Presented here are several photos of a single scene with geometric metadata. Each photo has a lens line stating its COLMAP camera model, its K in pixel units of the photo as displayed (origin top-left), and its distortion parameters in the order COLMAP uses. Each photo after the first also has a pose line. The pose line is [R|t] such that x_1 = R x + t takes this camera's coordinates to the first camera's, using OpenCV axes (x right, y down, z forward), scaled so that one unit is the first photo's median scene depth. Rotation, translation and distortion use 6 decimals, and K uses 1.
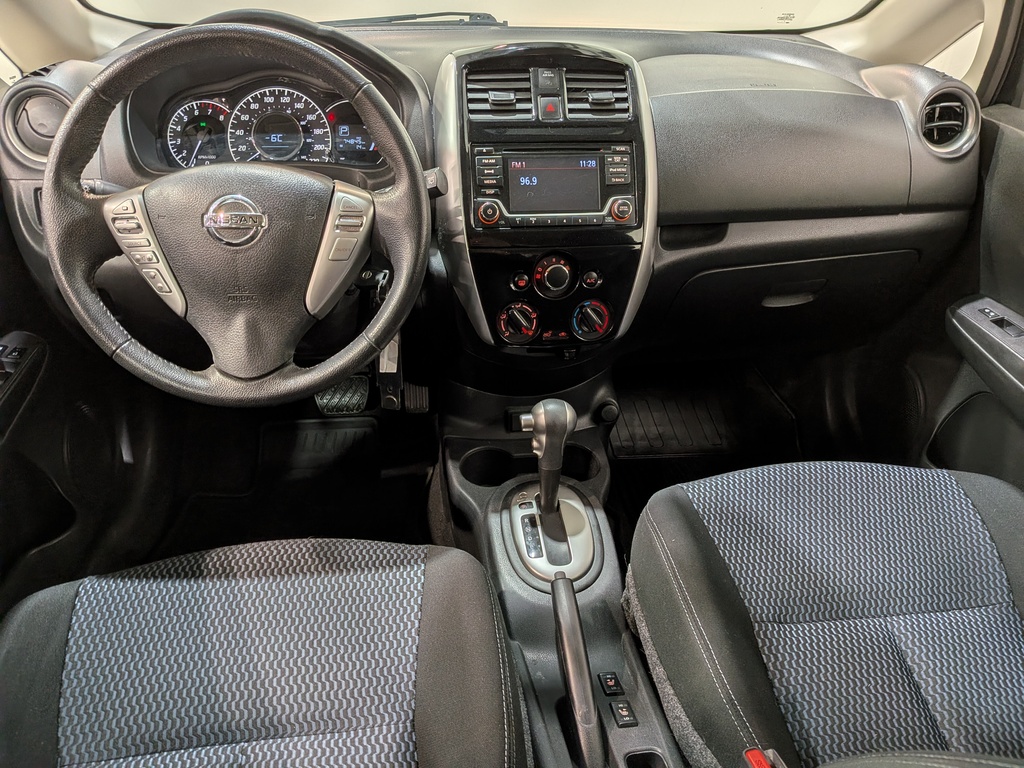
lens RADIAL K [[737.7, 0, 511.6], [0, 737.7, 389.0], [0, 0, 1]] dist [0.109699, -0.196647]
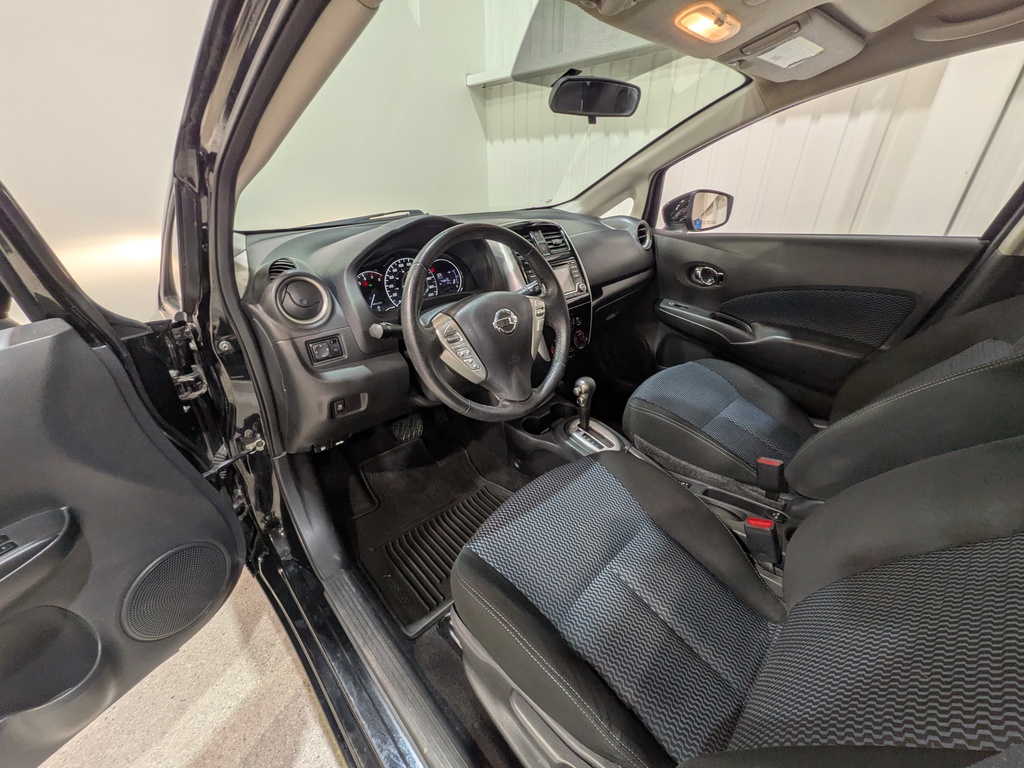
lens RADIAL K [[396.4, 0, 519.8], [0, 396.4, 381.6], [0, 0, 1]] dist [-0.000402, 0.000003]
pose [[0.803303, -0.296051, 0.516776, -0.700562], [0.314381, 0.947745, 0.054255, -0.096164], [-0.505834, 0.118881, 0.854400, 0.101602]]
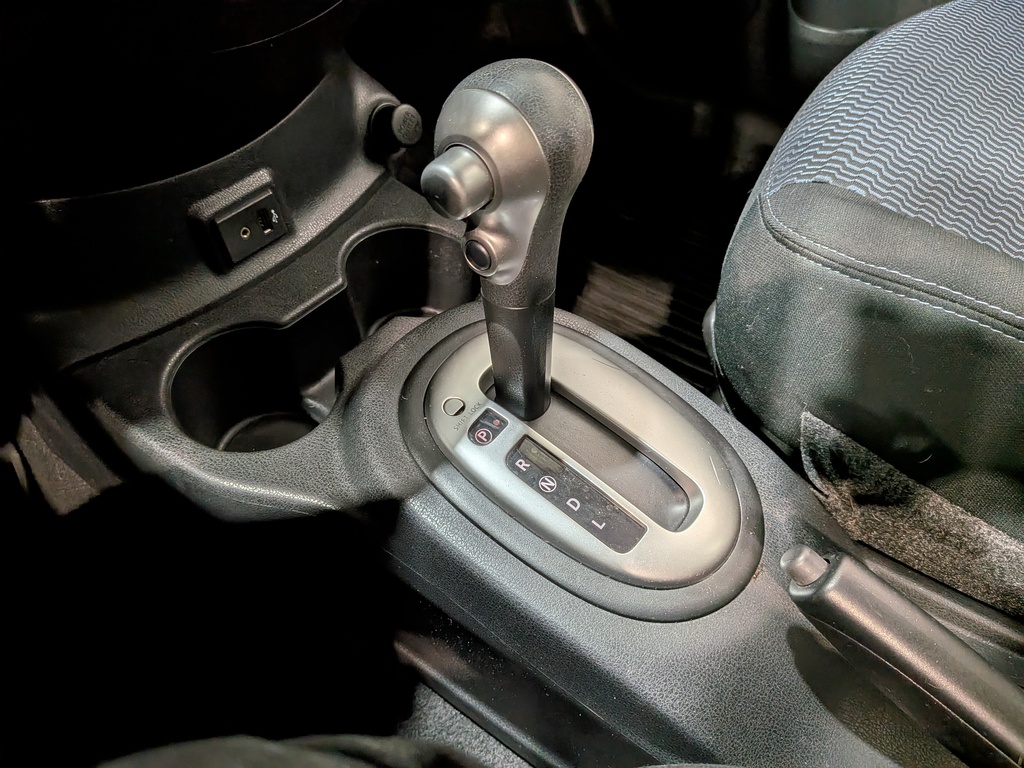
lens RADIAL K [[737.7, 0, 511.6], [0, 737.7, 389.0], [0, 0, 1]] dist [0.109699, -0.196647]
pose [[0.708301, -0.525547, 0.471285, -0.133421], [0.341274, 0.839359, 0.423094, -0.000397], [-0.617934, -0.138840, 0.773874, 0.768561]]
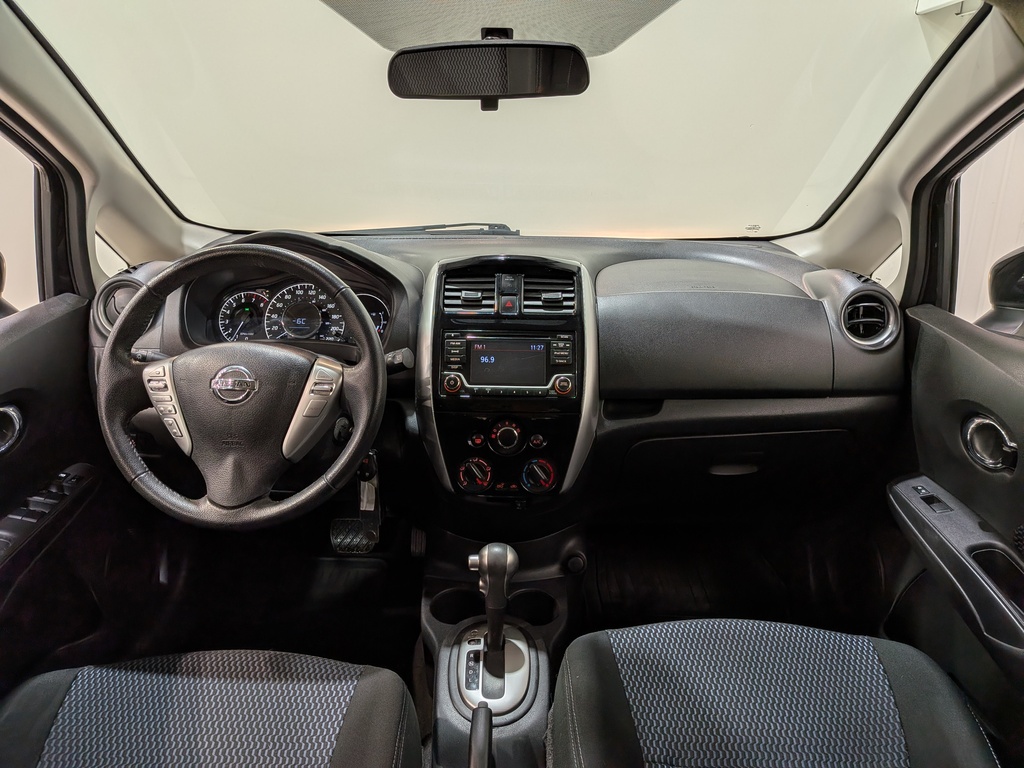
lens RADIAL K [[737.7, 0, 511.6], [0, 737.7, 389.0], [0, 0, 1]] dist [0.109699, -0.196647]
pose [[0.991219, 0.035178, -0.127462, 0.215082], [-0.061959, 0.975152, -0.212698, 0.024141], [0.116813, 0.218728, 0.968769, -0.162761]]
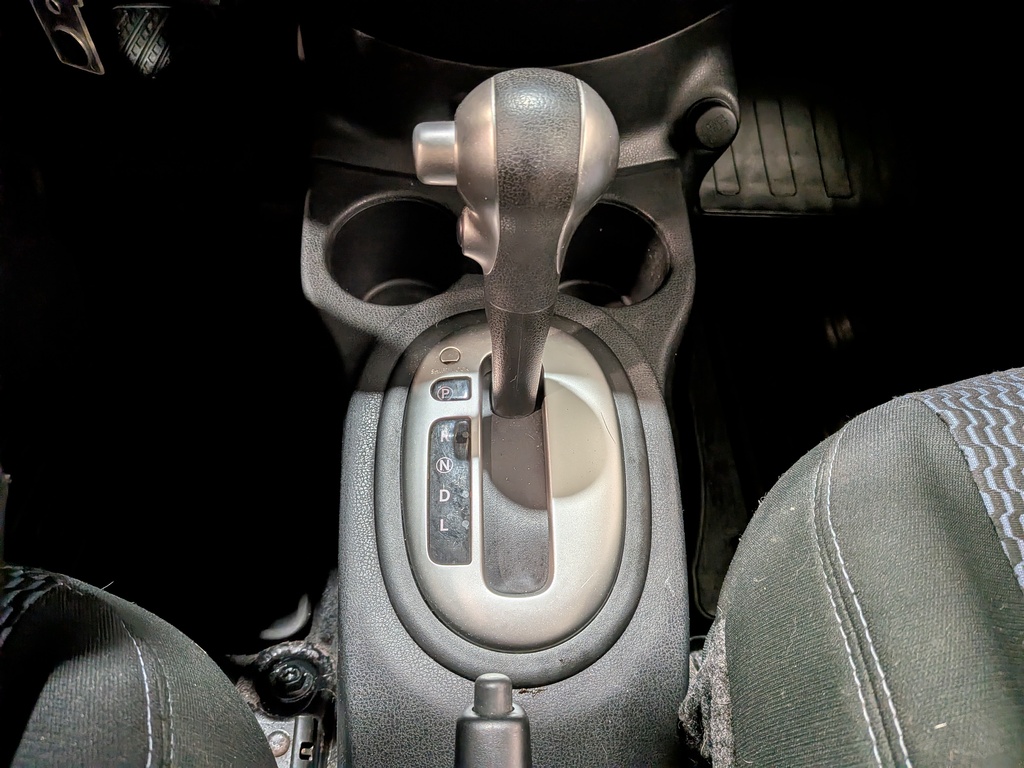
lens RADIAL K [[737.7, 0, 511.6], [0, 737.7, 389.0], [0, 0, 1]] dist [0.109699, -0.196647]
pose [[0.994930, 0.088725, -0.047354, 0.070005], [-0.063193, 0.917815, 0.391947, 0.014545], [0.078238, -0.386968, 0.918768, 0.707891]]
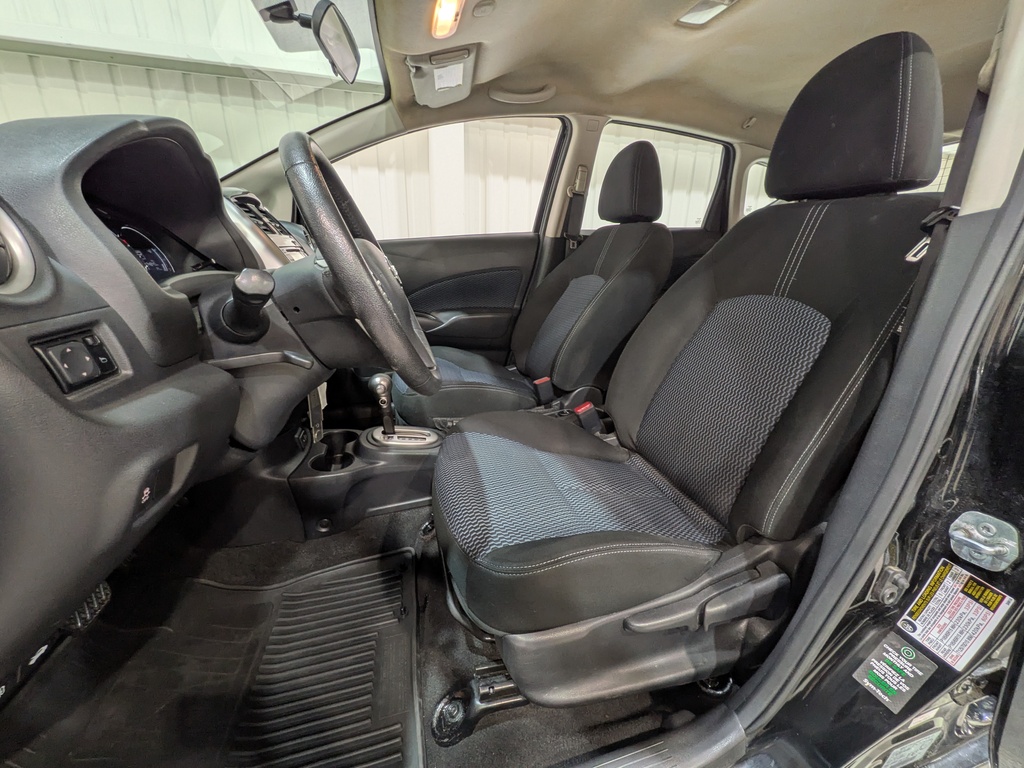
lens RADIAL K [[396.4, 0, 519.8], [0, 396.4, 381.6], [0, 0, 1]] dist [-0.000402, 0.000003]
pose [[-0.148639, -0.341054, 0.928218, -0.936530], [0.480831, 0.795290, 0.369210, -0.168743], [-0.864123, 0.501195, 0.045778, 0.649532]]
